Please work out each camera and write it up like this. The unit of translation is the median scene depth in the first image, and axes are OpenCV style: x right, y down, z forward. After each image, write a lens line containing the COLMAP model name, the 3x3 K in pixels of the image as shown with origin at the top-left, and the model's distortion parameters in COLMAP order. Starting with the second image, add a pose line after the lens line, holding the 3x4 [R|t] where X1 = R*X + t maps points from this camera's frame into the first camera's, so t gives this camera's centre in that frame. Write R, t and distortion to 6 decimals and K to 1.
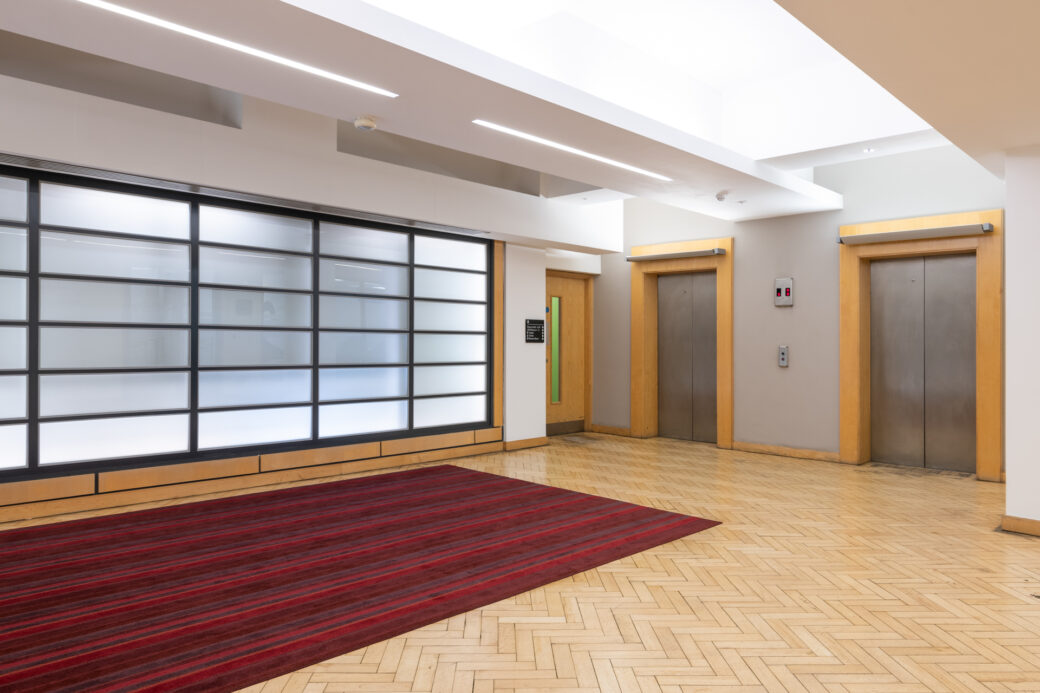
lens RADIAL K [[704.7, 0, 524.7], [0, 704.7, 350.3], [0, 0, 1]] dist [0.002958, 0.000683]
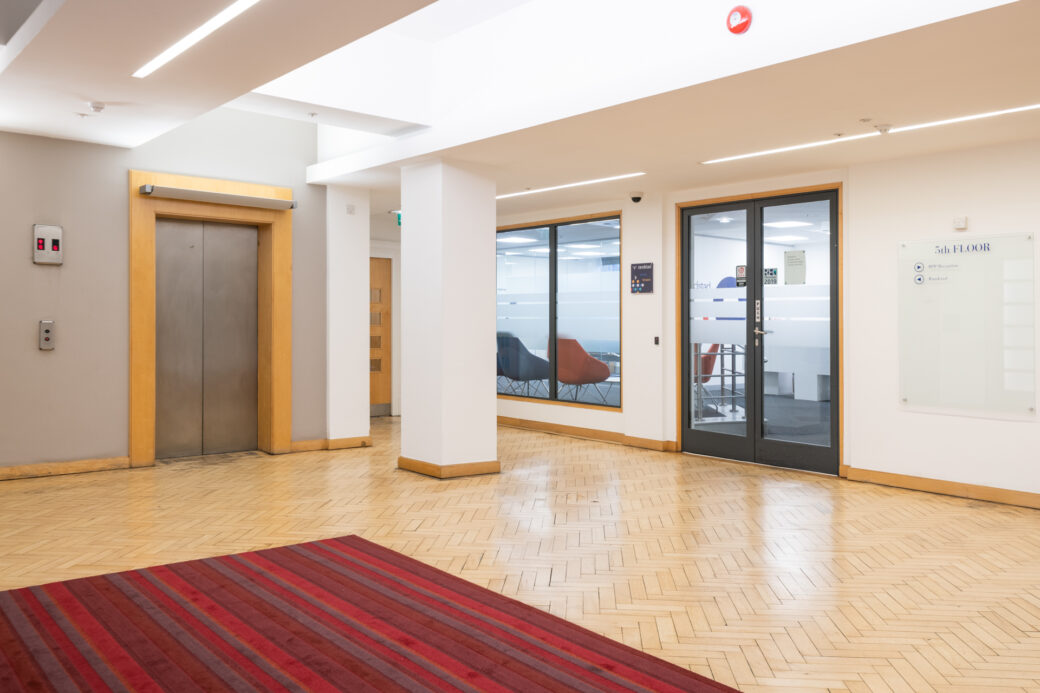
lens RADIAL K [[877.3, 0, 524.3], [0, 877.3, 339.8], [0, 0, 1]] dist [0.048407, -0.010922]
pose [[0.099594, -0.026536, 0.994674, -0.486506], [-0.004872, 0.999619, 0.027156, -0.013925], [-0.995016, -0.007550, 0.099427, 0.448401]]
